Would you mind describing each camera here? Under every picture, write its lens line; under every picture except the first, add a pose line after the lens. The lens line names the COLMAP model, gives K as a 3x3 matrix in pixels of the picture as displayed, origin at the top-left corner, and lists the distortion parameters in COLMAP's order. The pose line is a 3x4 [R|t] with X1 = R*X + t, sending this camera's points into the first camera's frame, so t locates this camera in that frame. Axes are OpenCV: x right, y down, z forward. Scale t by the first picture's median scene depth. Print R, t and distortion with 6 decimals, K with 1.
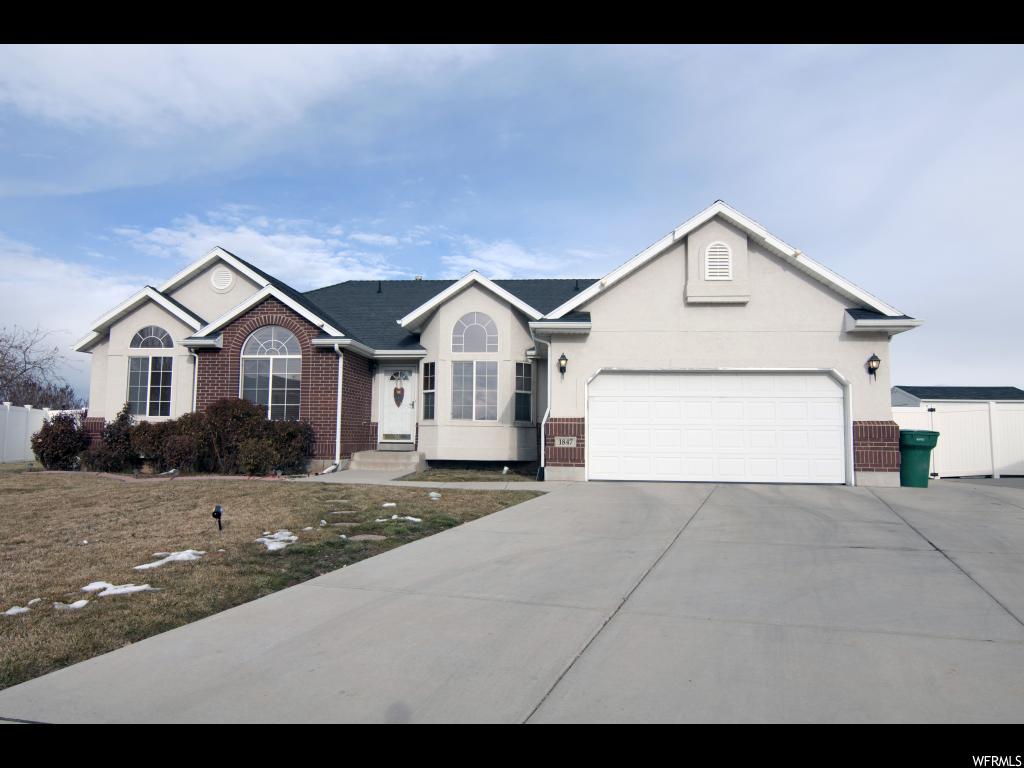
lens RADIAL K [[661.2, 0, 512.4], [0, 661.2, 392.5], [0, 0, 1]] dist [-0.030791, -0.001079]
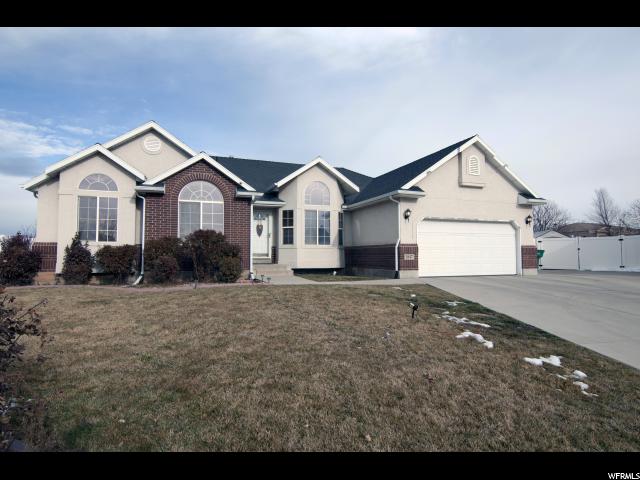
lens RADIAL K [[349.9, 0, 320.6], [0, 349.9, 233.6], [0, 0, 1]] dist [-0.024220, -0.003548]
pose [[0.913983, 0.014445, 0.405495, -0.432959], [-0.018702, 0.999804, 0.006540, 0.007355], [-0.405321, -0.013561, 0.914074, 0.176092]]
